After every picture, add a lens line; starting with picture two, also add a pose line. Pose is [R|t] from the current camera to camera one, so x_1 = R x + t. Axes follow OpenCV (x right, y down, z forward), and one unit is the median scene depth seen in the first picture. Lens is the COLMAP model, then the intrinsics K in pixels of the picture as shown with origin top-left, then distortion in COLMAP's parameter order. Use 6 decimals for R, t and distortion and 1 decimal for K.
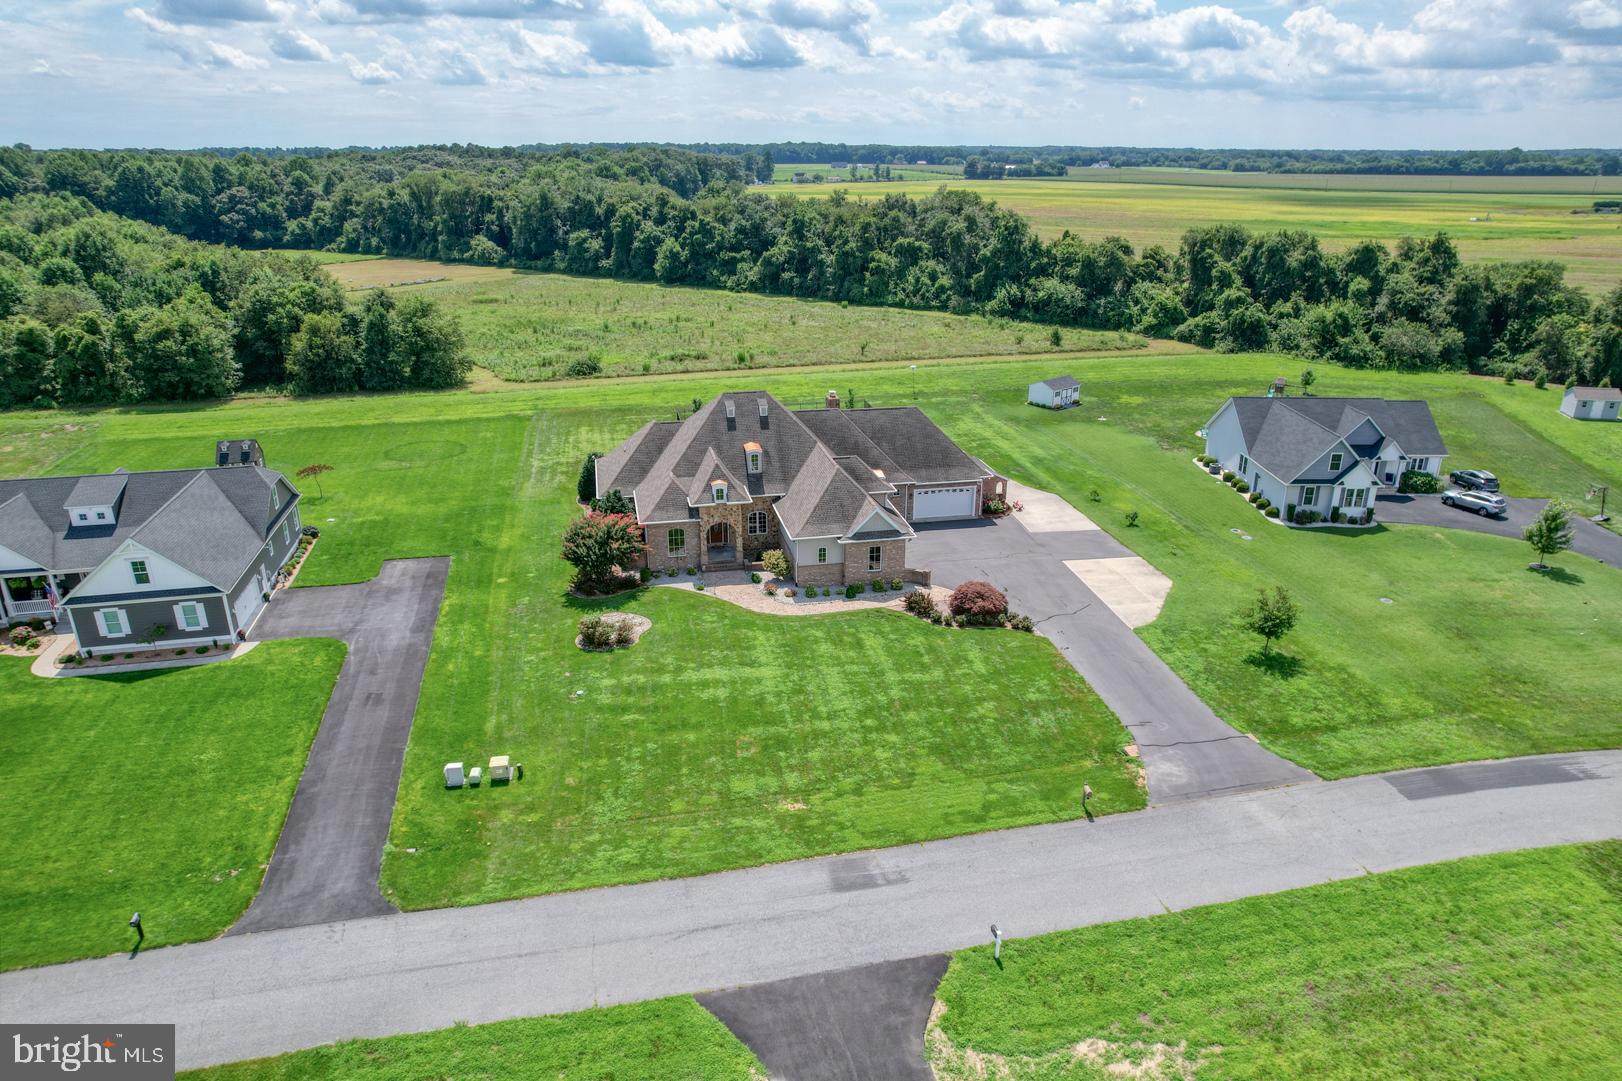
lens RADIAL K [[1035.4, 0, 811.0], [0, 1035.4, 540.5], [0, 0, 1]] dist [-0.089207, 0.083840]
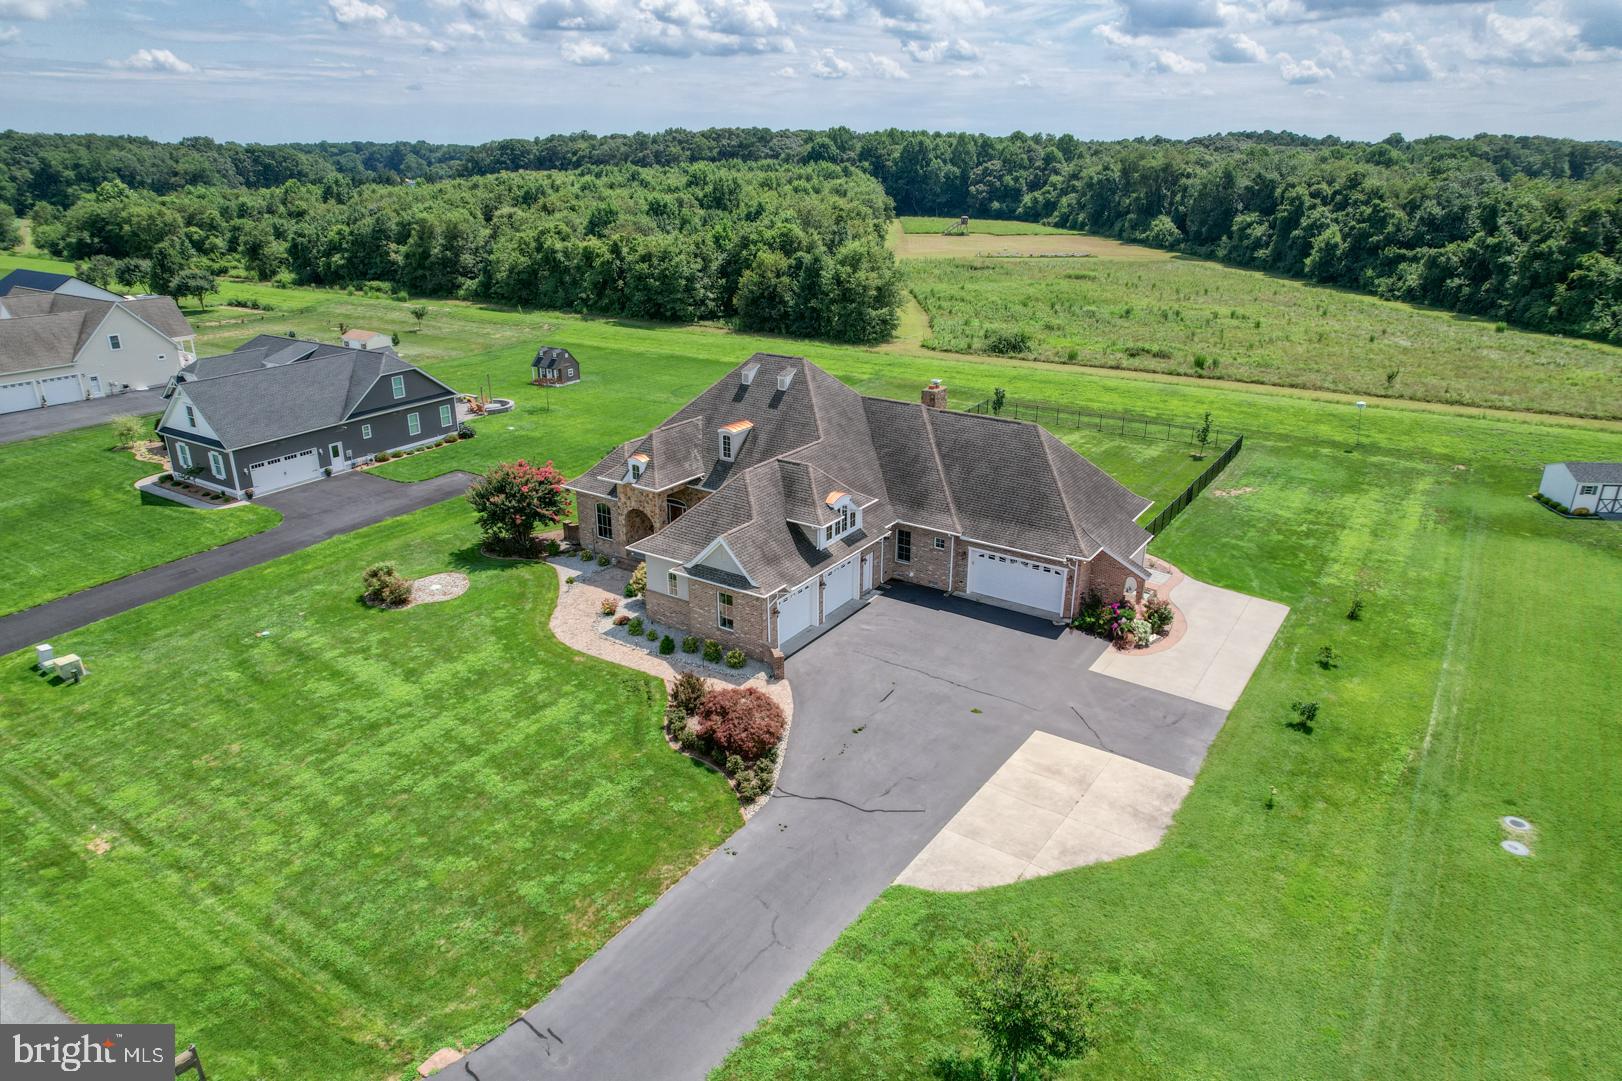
lens RADIAL K [[1035.4, 0, 811.0], [0, 1035.4, 540.5], [0, 0, 1]] dist [-0.089207, 0.083840]
pose [[0.701043, 0.254504, -0.666158, 0.291676], [-0.254952, 0.961855, 0.099171, -0.058520], [0.665987, 0.100315, 0.739188, 0.296446]]
